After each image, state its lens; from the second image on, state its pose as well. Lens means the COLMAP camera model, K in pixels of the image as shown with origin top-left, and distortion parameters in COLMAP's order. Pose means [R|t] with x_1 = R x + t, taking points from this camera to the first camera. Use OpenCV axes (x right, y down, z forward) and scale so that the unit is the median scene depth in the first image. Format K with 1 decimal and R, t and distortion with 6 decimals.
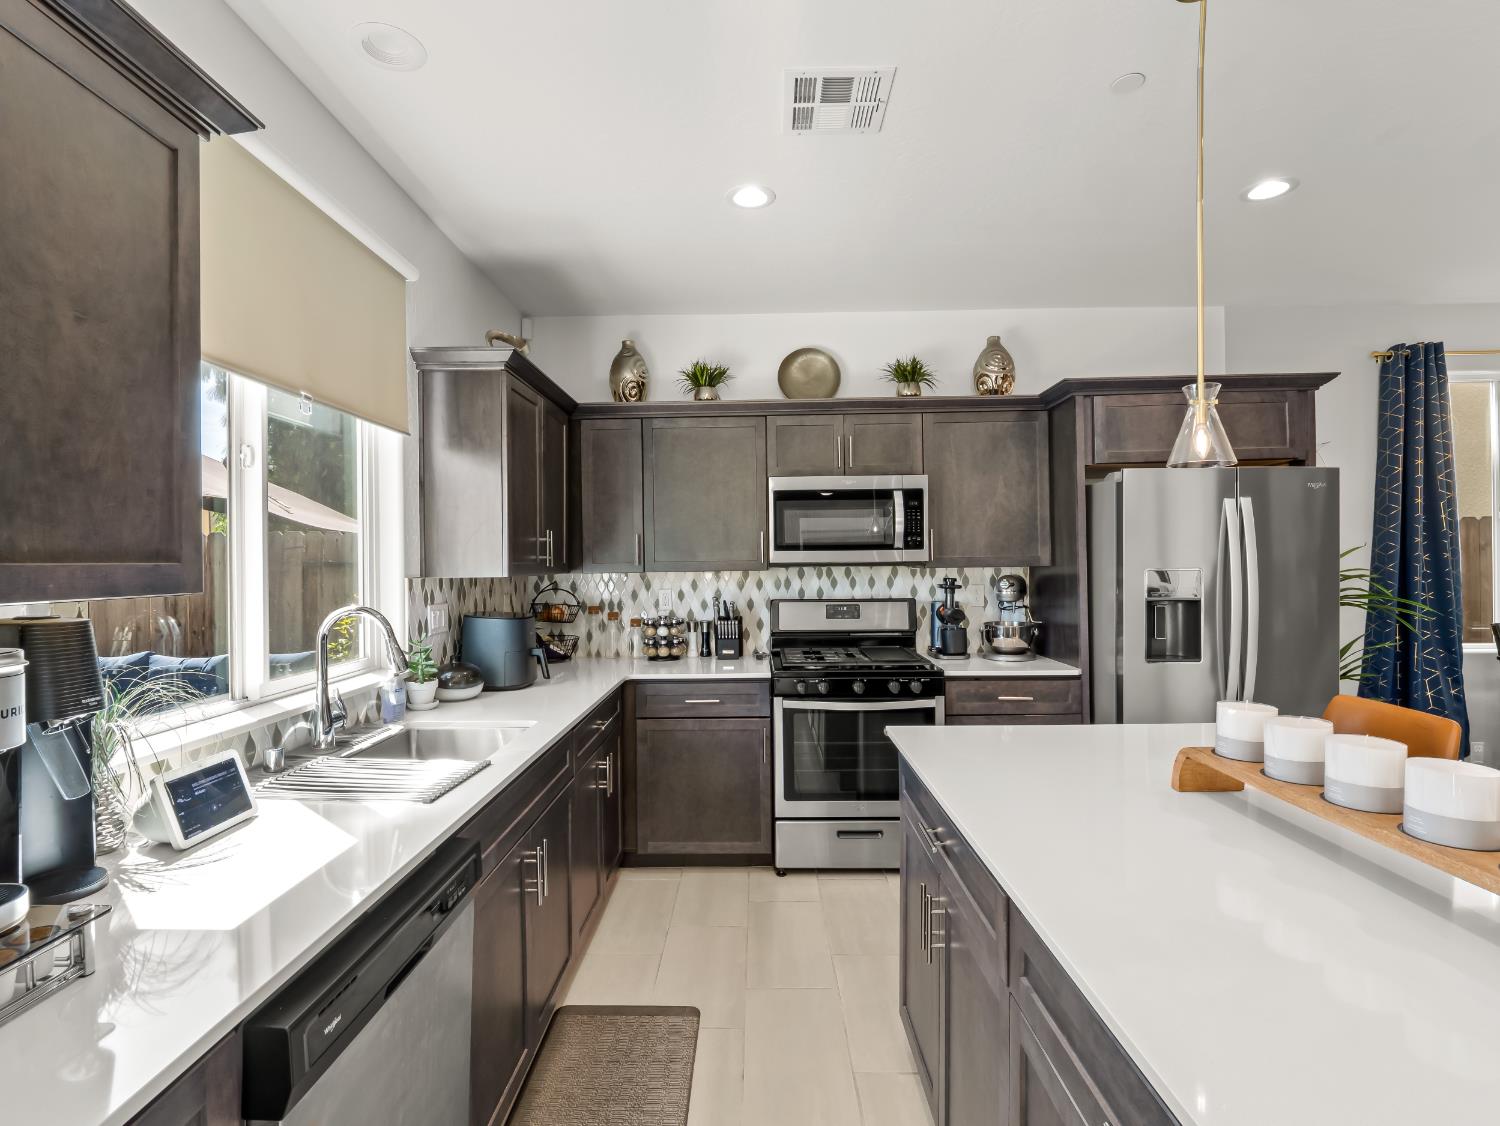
lens RADIAL K [[728.4, 0, 741.1], [0, 728.4, 563.0], [0, 0, 1]] dist [-0.010381, -0.004101]
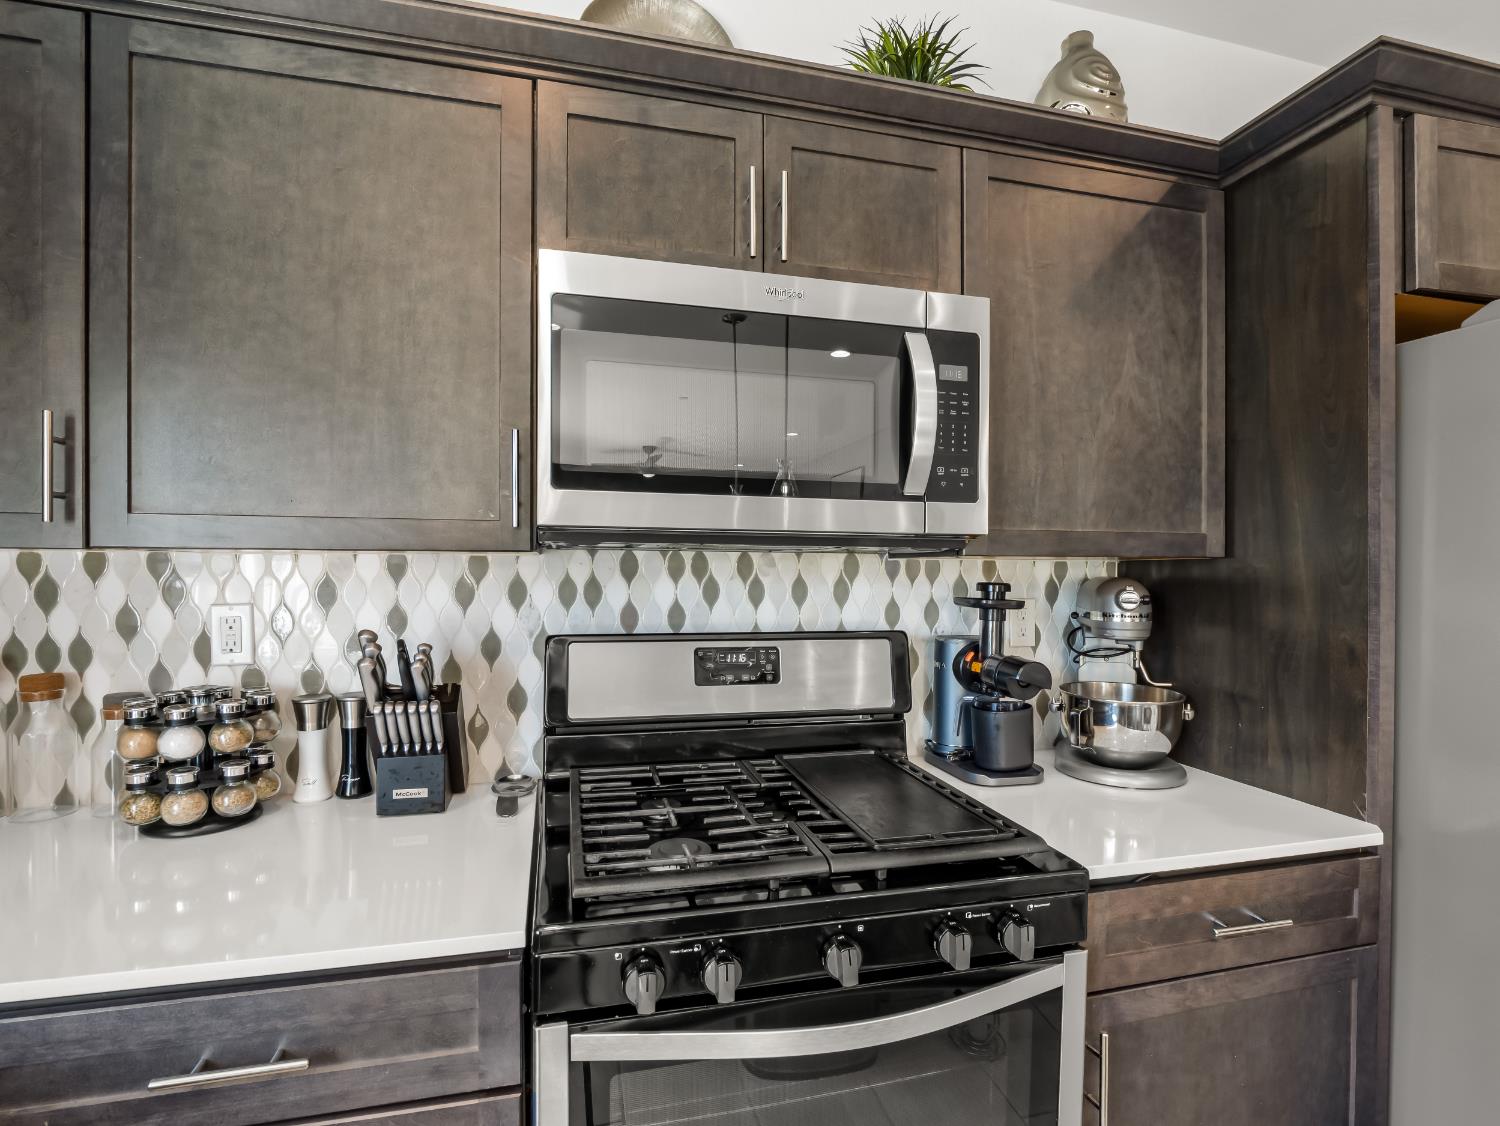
lens RADIAL K [[728.4, 0, 736.7], [0, 728.4, 573.4], [0, 0, 1]] dist [-0.010381, -0.004101]
pose [[0.965636, 0.016635, 0.259366, 0.039884], [-0.018155, 0.999829, 0.003465, 0.016924], [-0.259264, -0.008055, 0.965773, 0.652430]]
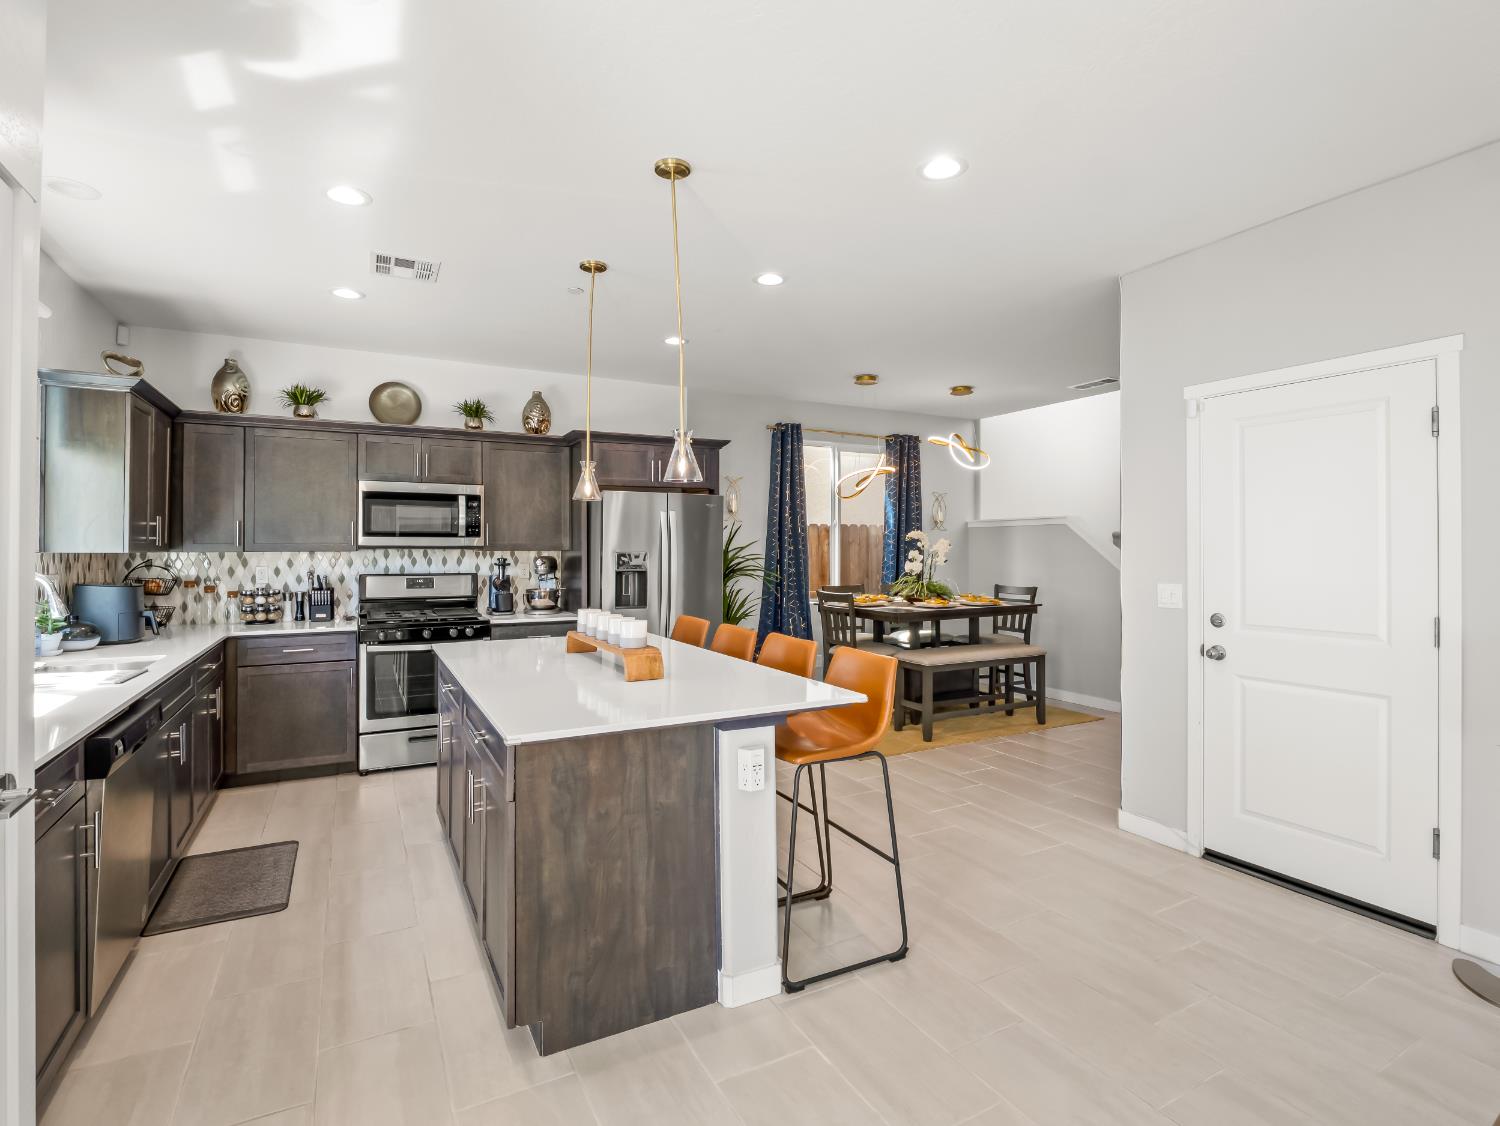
lens RADIAL K [[728.4, 0, 746.6], [0, 728.4, 541.9], [0, 0, 1]] dist [-0.010381, -0.004101]
pose [[0.868785, 0.016549, 0.494913, -0.001183], [-0.009709, 0.999819, -0.016389, 0.007726], [-0.495094, 0.009434, 0.868788, -0.475756]]
